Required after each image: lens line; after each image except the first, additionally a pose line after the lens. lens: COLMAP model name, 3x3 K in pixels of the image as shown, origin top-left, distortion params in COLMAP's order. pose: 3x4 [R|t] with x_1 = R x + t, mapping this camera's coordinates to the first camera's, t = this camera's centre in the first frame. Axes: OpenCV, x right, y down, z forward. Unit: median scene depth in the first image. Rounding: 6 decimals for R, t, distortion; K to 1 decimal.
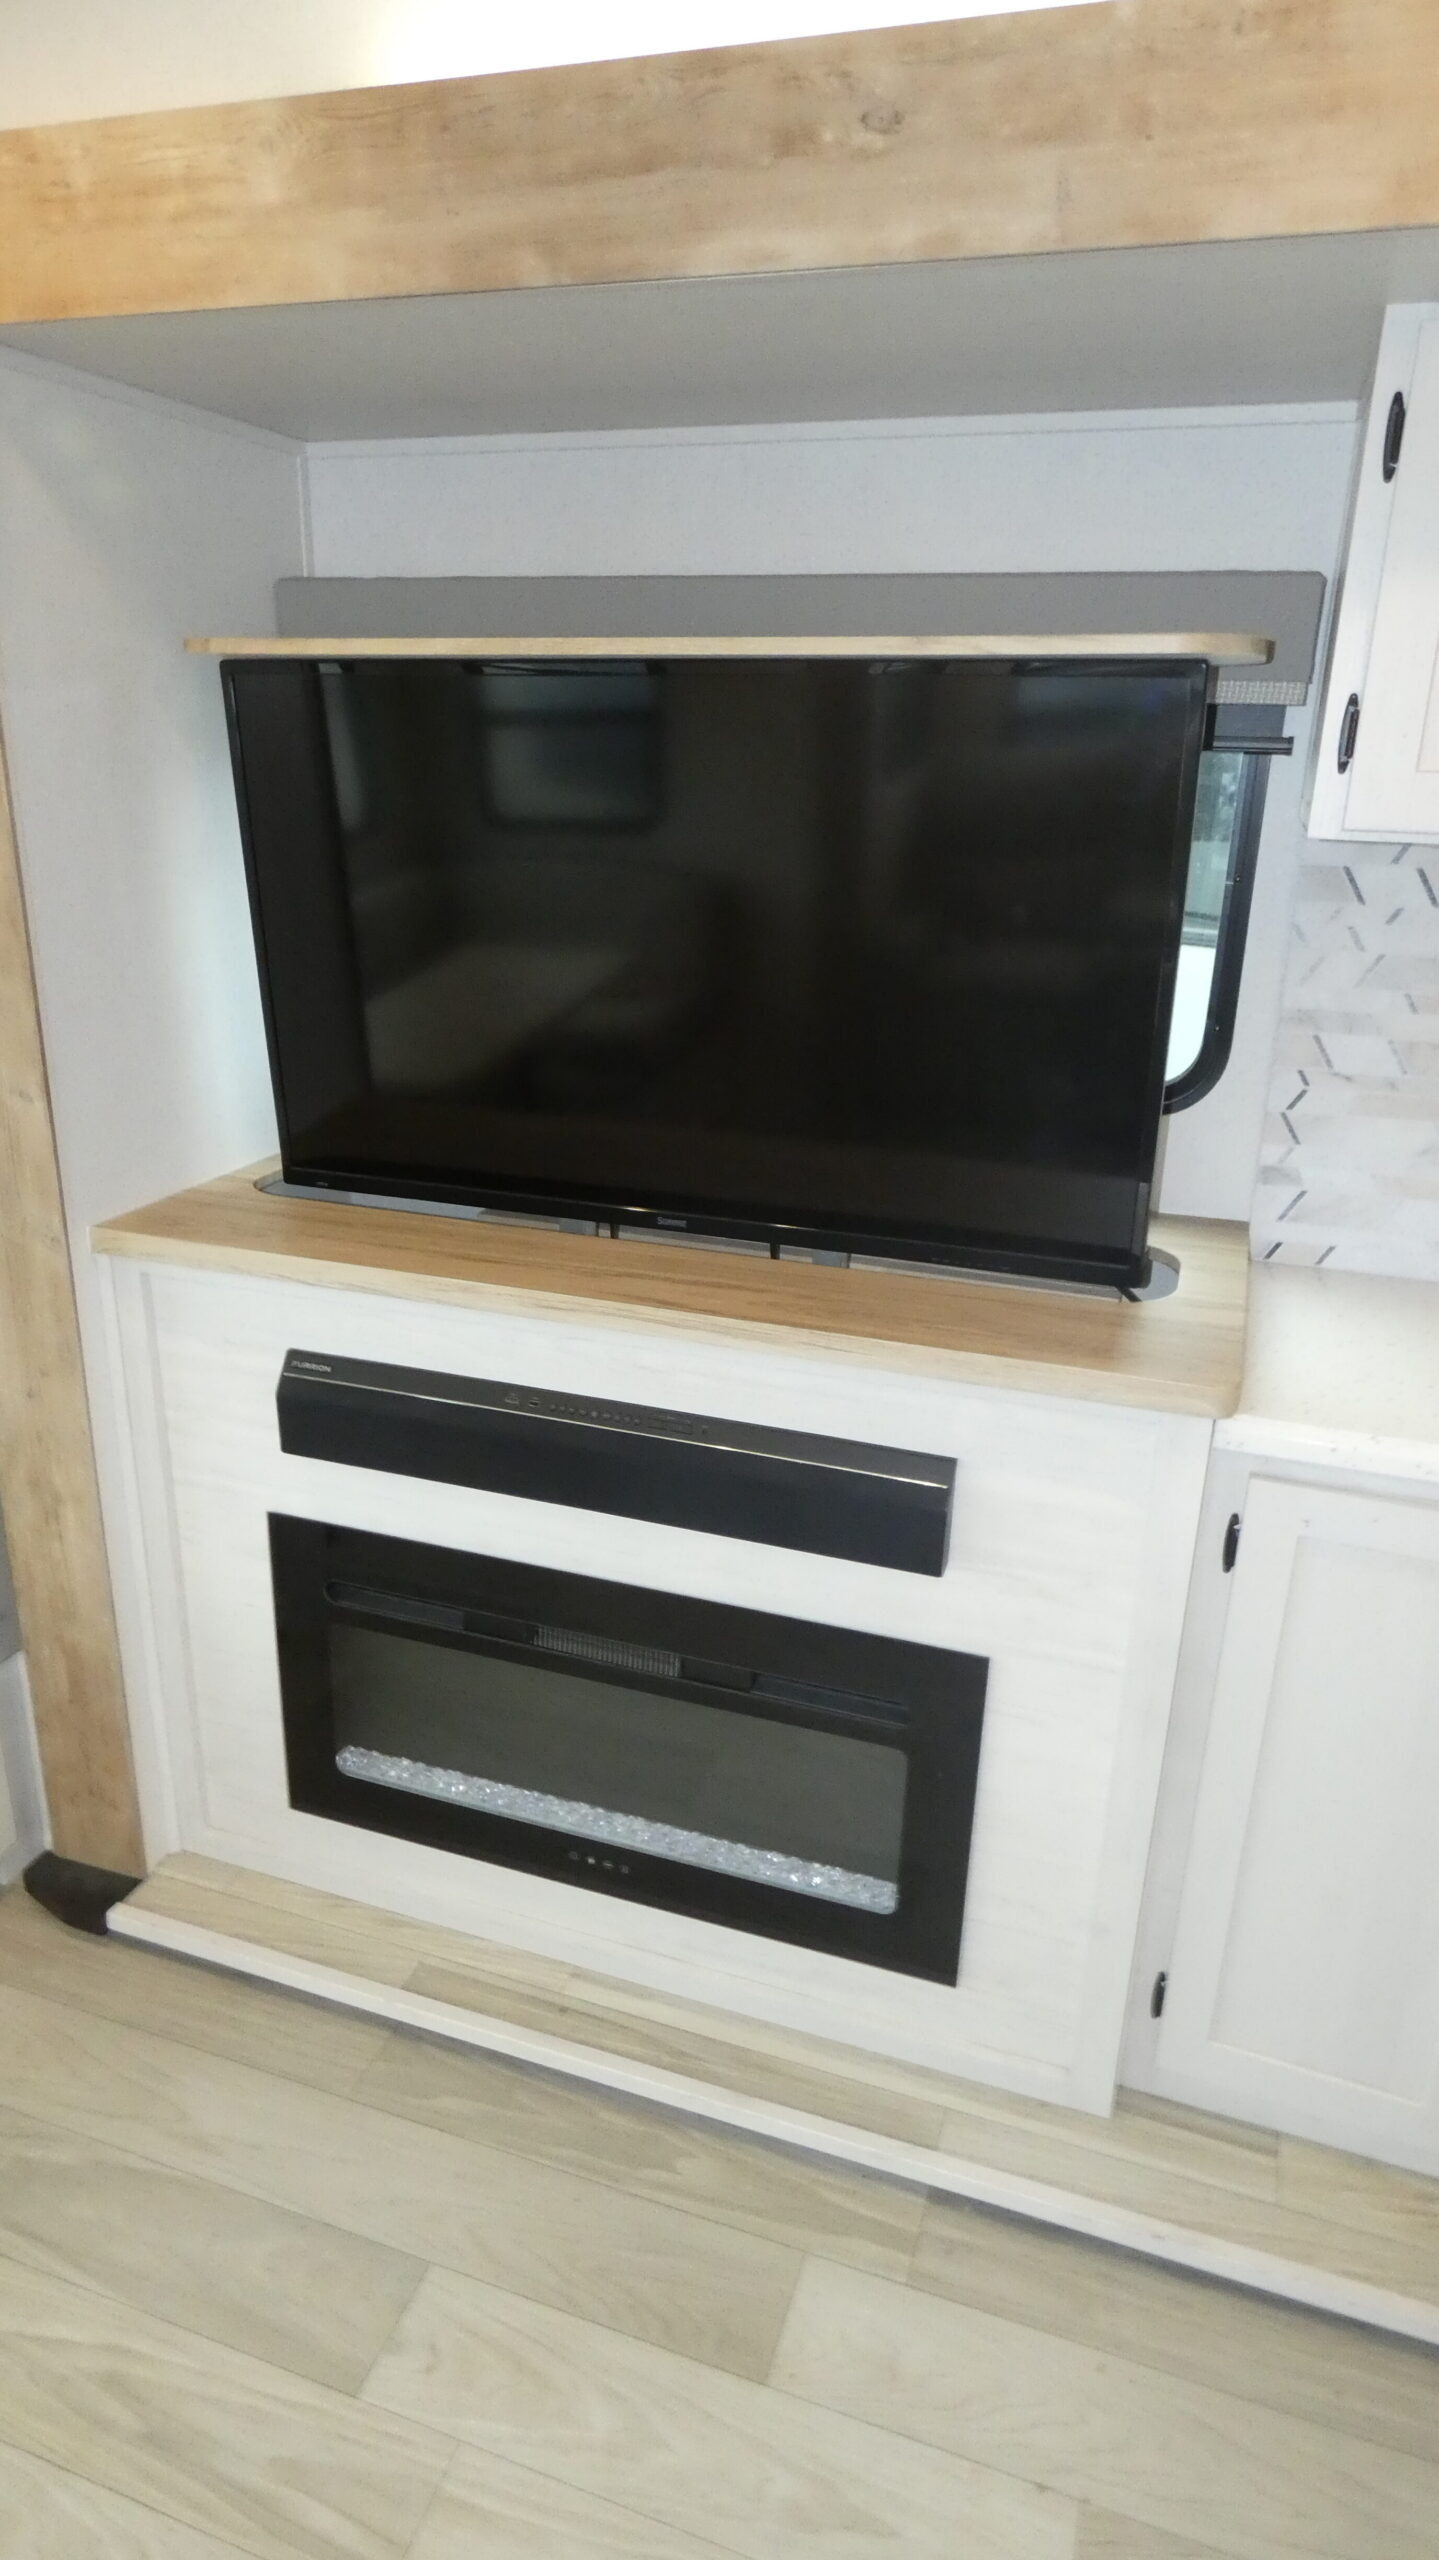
lens RADIAL K [[1542.0, 0, 719.5], [0, 1542.0, 1280.0], [0, 0, 1]] dist [-0.007549, -0.000002]
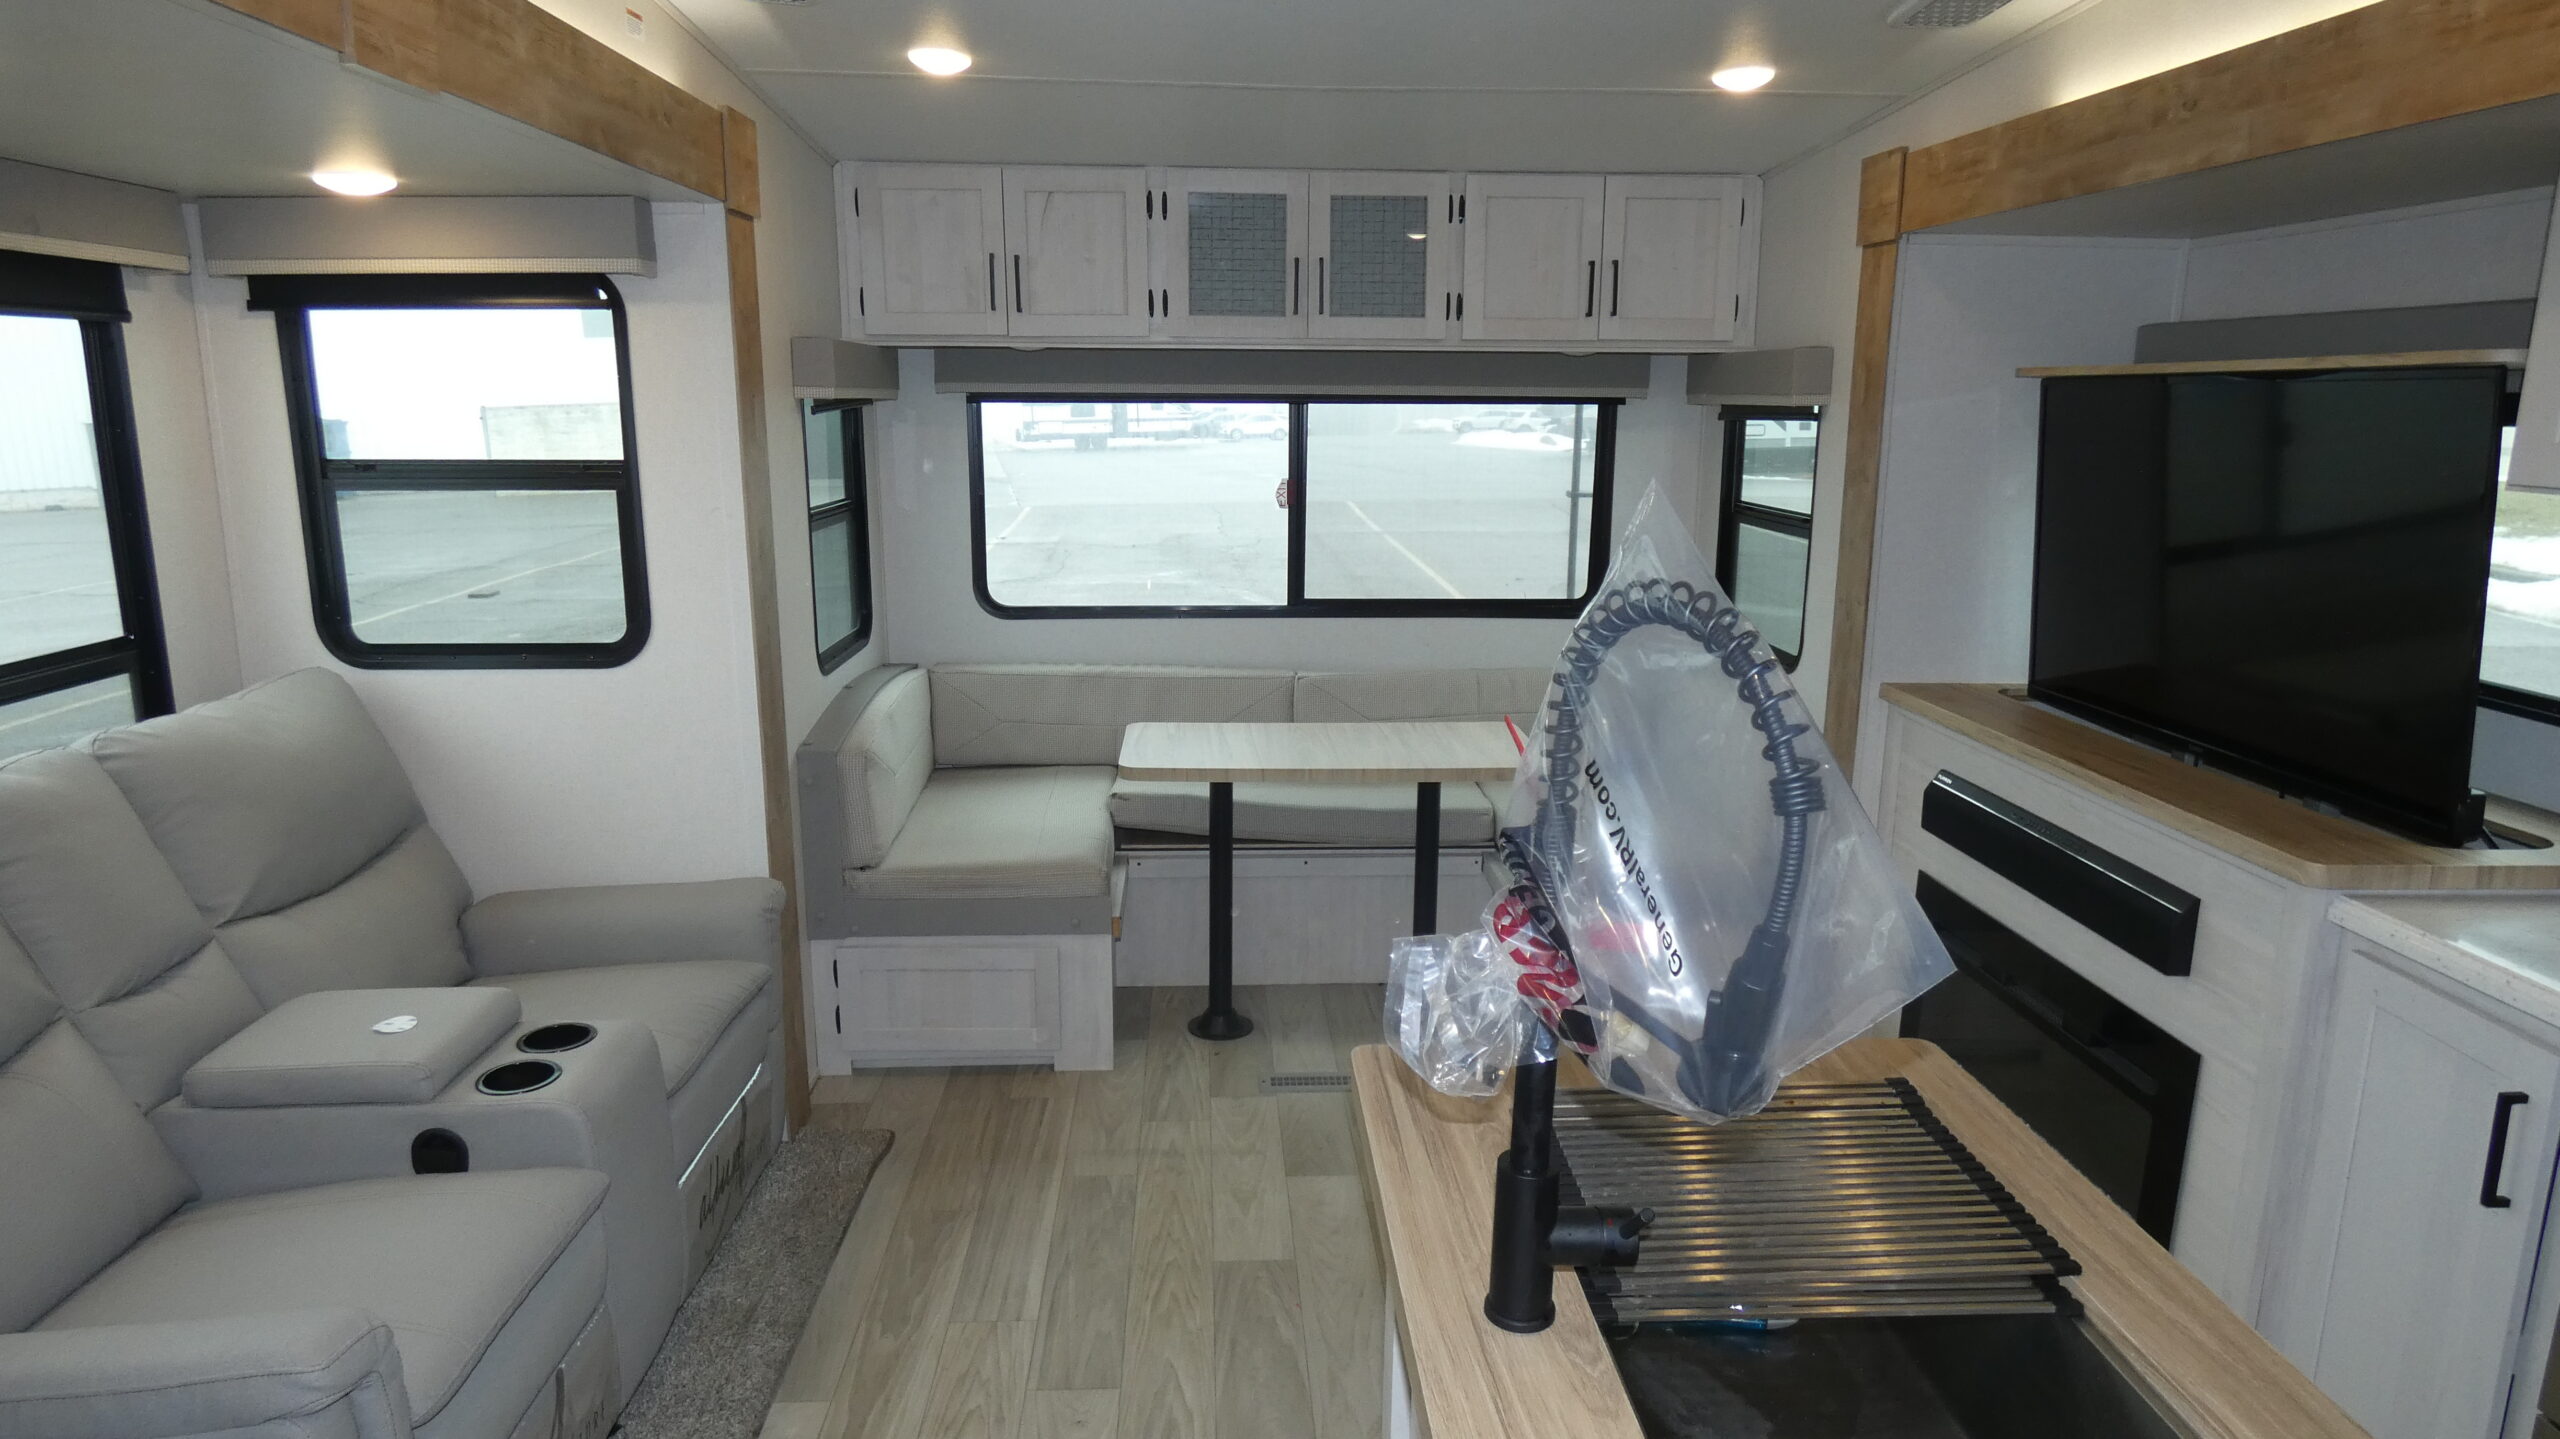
lens RADIAL K [[1542.0, 0, 1280.5], [0, 1542.0, 714.7], [0, 0, 1]] dist [-0.007549, -0.000002]
pose [[0.381544, 0.175473, -0.907542, 1.107181], [-0.316835, 0.947165, 0.049932, 0.153986], [0.868354, 0.268490, 0.416981, -0.401959]]
